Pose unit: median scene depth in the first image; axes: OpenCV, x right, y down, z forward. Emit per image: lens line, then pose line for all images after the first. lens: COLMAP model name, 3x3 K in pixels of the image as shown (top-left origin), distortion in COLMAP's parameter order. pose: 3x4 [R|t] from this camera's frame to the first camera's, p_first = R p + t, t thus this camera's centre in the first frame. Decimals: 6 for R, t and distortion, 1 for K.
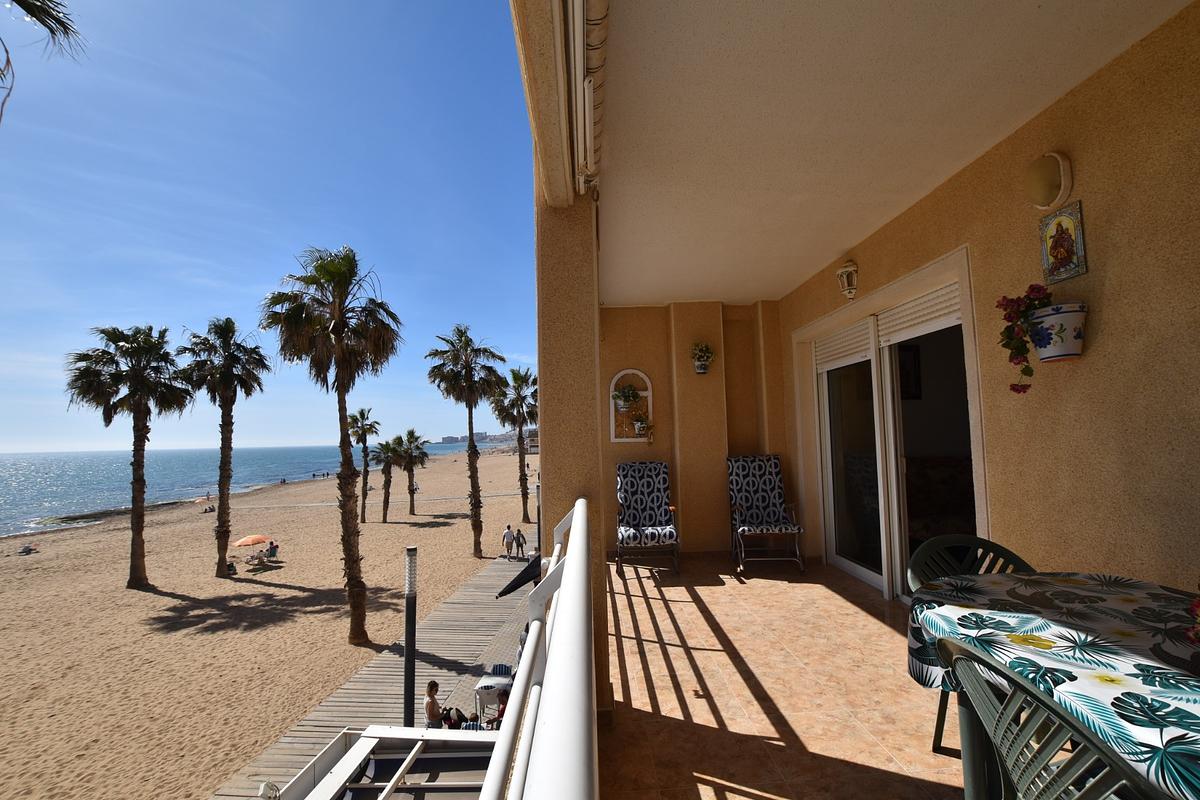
lens RADIAL K [[529.6, 0, 605.3], [0, 529.6, 403.6], [0, 0, 1]] dist [-0.032859, 0.003571]
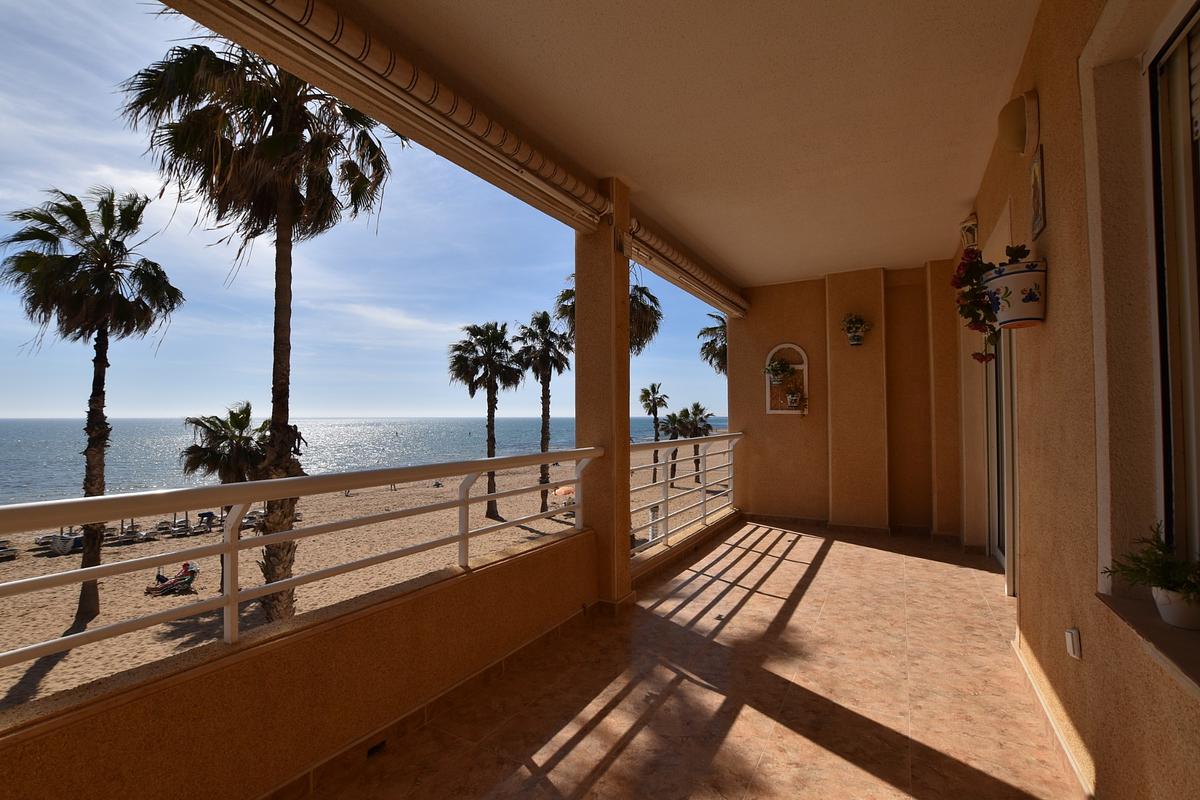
lens RADIAL K [[529.6, 0, 603.9], [0, 529.6, 401.9], [0, 0, 1]] dist [-0.032859, 0.003571]
pose [[0.853995, 0.010763, -0.520169, 0.283324], [0.012992, 0.999033, 0.042001, 0.001109], [0.520118, -0.042627, 0.853030, -0.066997]]
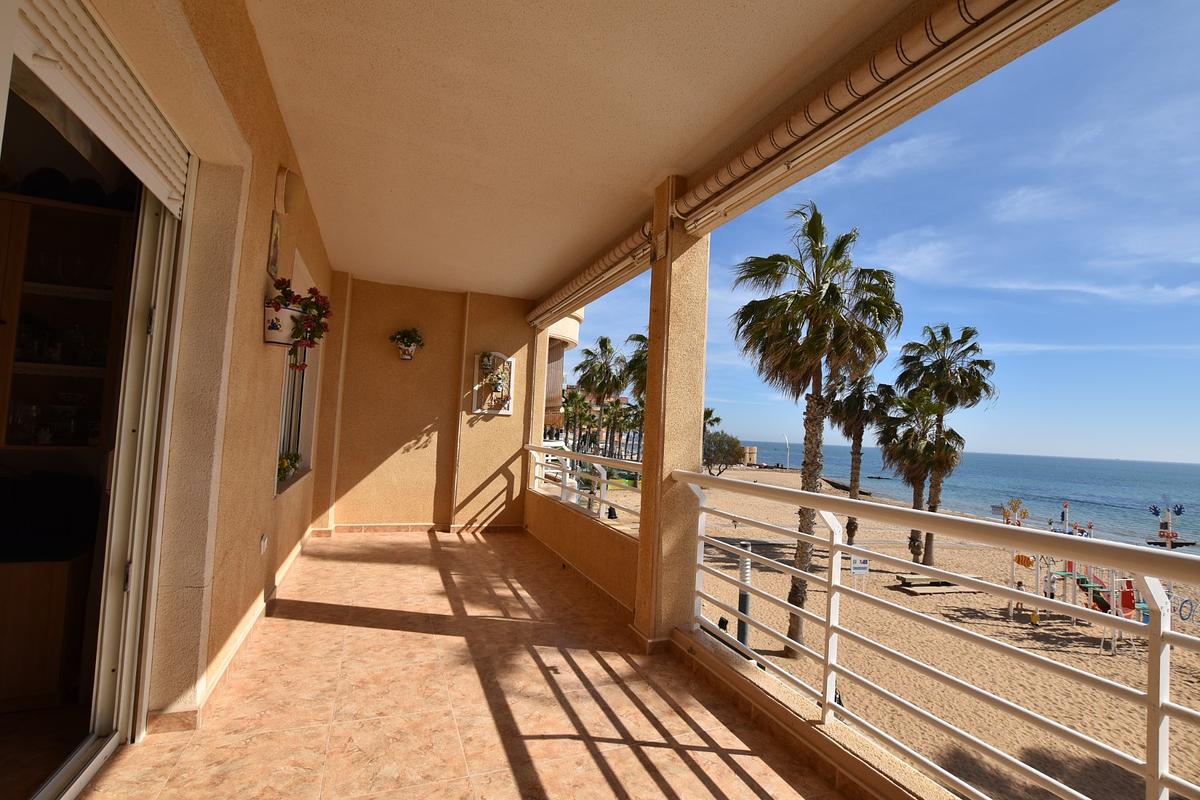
lens RADIAL K [[529.6, 0, 604.2], [0, 529.6, 403.5], [0, 0, 1]] dist [-0.032859, 0.003571]
pose [[-0.935023, -0.039799, -0.352346, 0.232471], [-0.002677, 0.994445, -0.105225, 0.068176], [0.354577, -0.097445, -0.929935, 0.928707]]
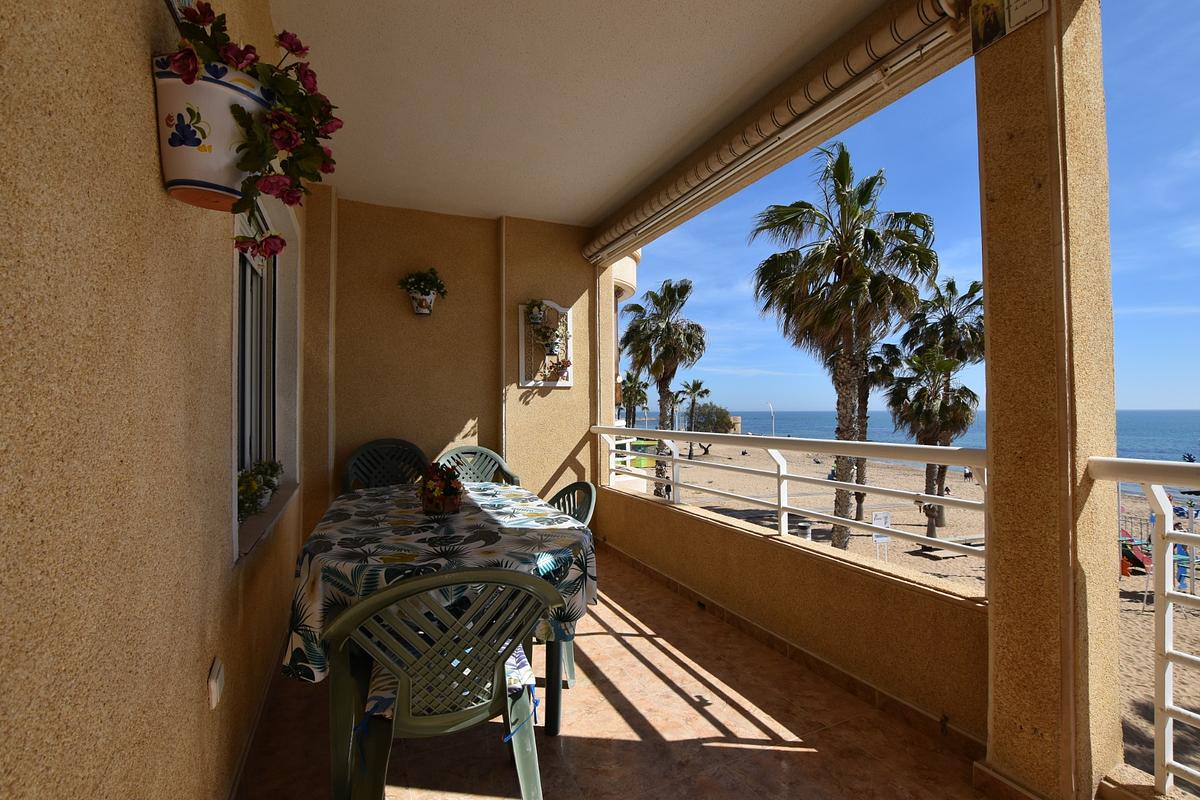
lens RADIAL K [[529.6, 0, 603.0], [0, 529.6, 402.9], [0, 0, 1]] dist [-0.032859, 0.003571]
pose [[-0.921511, 0.025945, -0.387486, 0.288407], [0.055200, 0.996386, -0.064562, 0.054933], [0.384410, -0.080884, -0.919612, 0.597934]]
